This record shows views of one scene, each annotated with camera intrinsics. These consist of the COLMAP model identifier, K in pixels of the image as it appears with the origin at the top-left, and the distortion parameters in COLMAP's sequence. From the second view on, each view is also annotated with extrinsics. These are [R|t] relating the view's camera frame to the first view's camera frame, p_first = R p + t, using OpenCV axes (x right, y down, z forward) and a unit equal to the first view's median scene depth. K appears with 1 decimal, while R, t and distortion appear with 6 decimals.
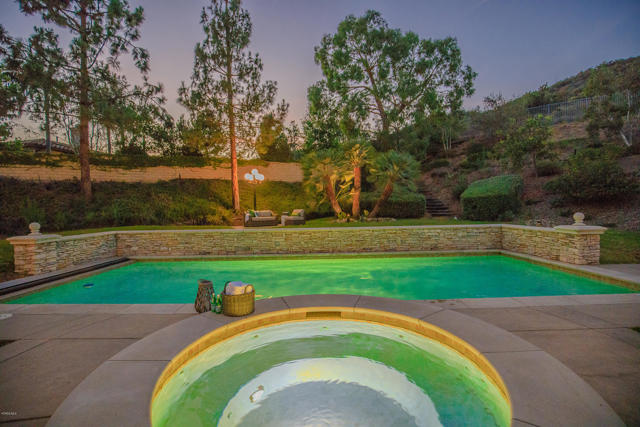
lens RADIAL K [[292.2, 0, 314.6], [0, 292.2, 210.4], [0, 0, 1]] dist [-0.017592, 0.002139]
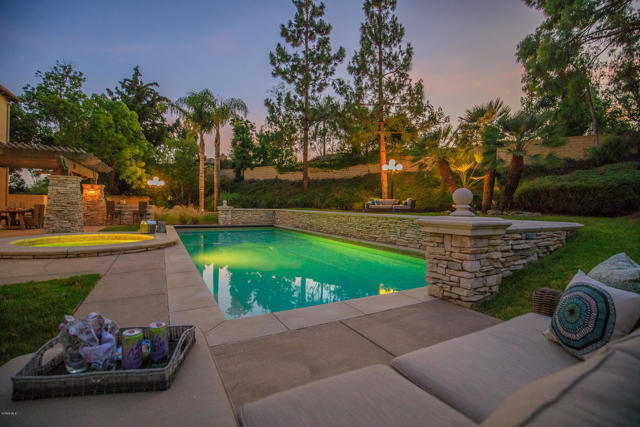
lens RADIAL K [[292.2, 0, 317.9], [0, 292.2, 209.8], [0, 0, 1]] dist [-0.017592, 0.002139]
pose [[0.494998, 0.039263, -0.868006, 0.600769], [-0.030544, 0.999147, 0.027777, 0.016690], [0.868357, 0.012763, 0.495775, 0.271484]]
